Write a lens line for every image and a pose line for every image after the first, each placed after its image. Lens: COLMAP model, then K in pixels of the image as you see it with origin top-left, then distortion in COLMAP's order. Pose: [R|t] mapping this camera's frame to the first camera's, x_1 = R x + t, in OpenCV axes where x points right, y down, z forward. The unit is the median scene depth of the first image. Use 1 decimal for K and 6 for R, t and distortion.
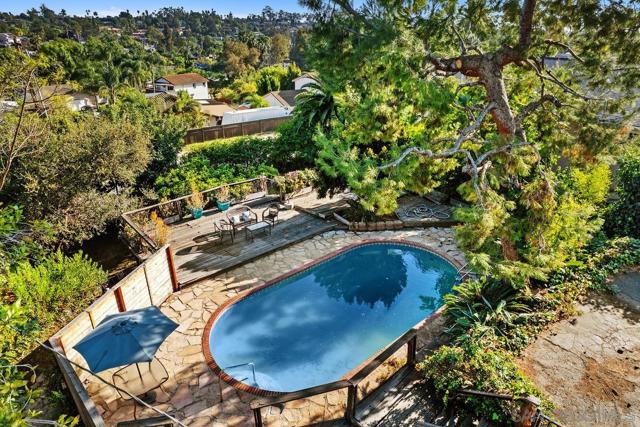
lens RADIAL K [[408.6, 0, 316.2], [0, 408.6, 214.9], [0, 0, 1]] dist [-0.072369, 0.062208]
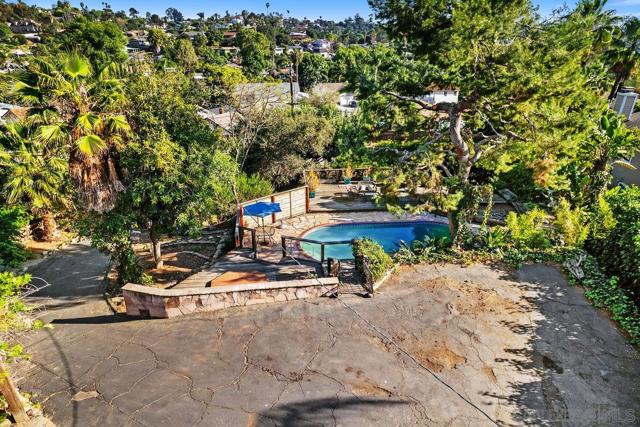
lens RADIAL K [[408.6, 0, 316.2], [0, 408.6, 214.9], [0, 0, 1]] dist [-0.072369, 0.062208]
pose [[0.801309, 0.242547, -0.546878, 0.540679], [-0.247291, 0.966664, 0.066386, 0.051469], [0.544749, 0.082043, 0.834576, -0.394854]]
